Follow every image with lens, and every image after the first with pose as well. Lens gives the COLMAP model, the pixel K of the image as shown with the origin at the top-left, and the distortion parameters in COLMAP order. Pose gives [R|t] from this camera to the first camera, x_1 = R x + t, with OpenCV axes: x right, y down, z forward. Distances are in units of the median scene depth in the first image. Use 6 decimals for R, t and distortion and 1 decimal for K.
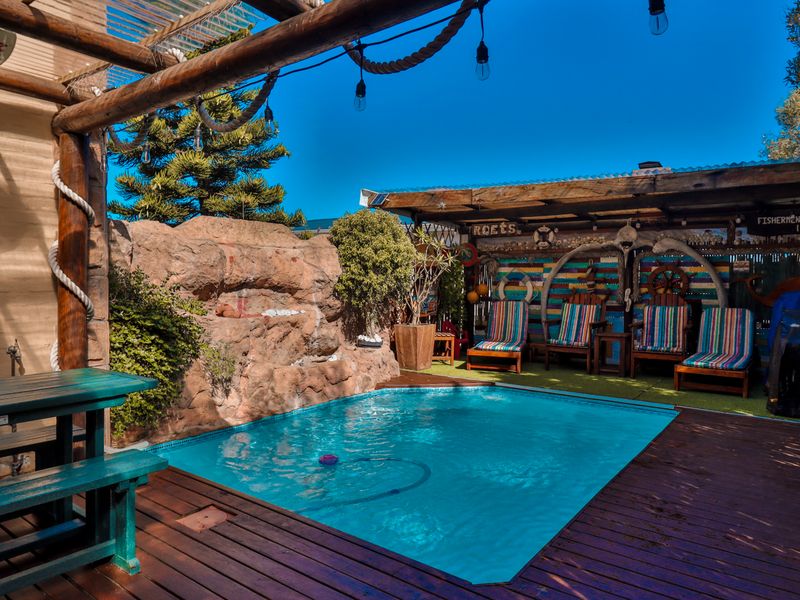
lens RADIAL K [[548.6, 0, 398.2], [0, 548.6, 286.3], [0, 0, 1]] dist [0.004153, -0.019498]
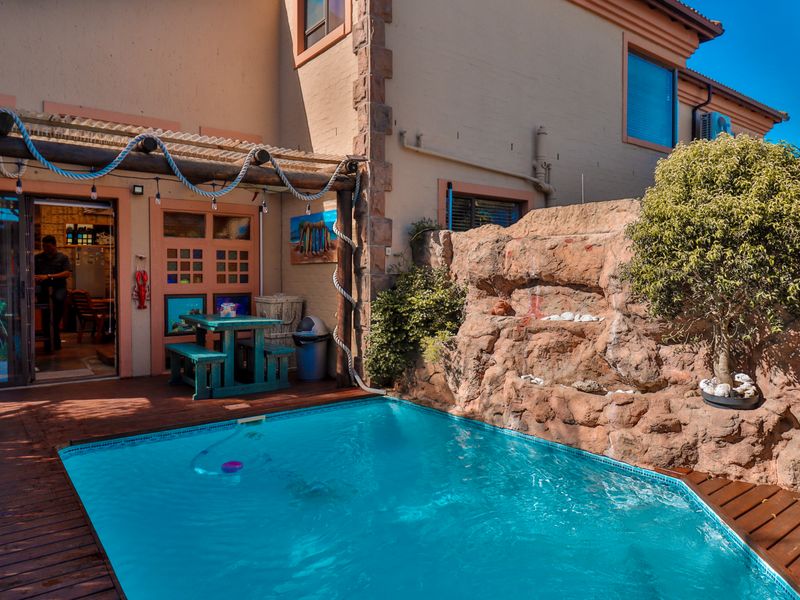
lens RADIAL K [[548.6, 0, 398.2], [0, 548.6, 286.3], [0, 0, 1]] dist [0.004153, -0.019498]
pose [[-0.279599, 0.007617, -0.960087, 0.473148], [-0.015163, 0.999809, 0.012348, -0.001441], [0.959997, 0.018010, -0.279430, 0.764256]]
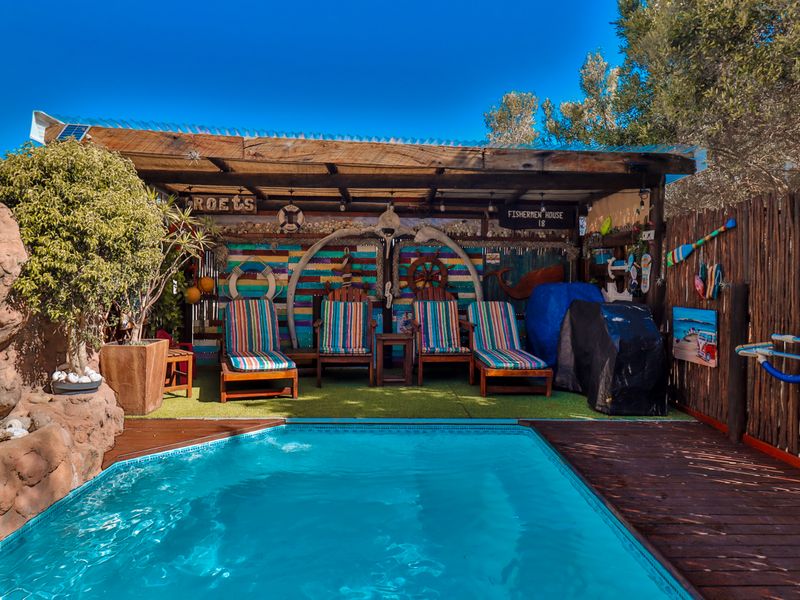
lens RADIAL K [[548.6, 0, 398.2], [0, 548.6, 286.3], [0, 0, 1]] dist [0.004153, -0.019498]
pose [[0.785631, -0.013283, 0.618552, -0.123500], [0.003641, 0.999851, 0.016846, -0.003930], [-0.618684, -0.010982, 0.785563, 0.321876]]
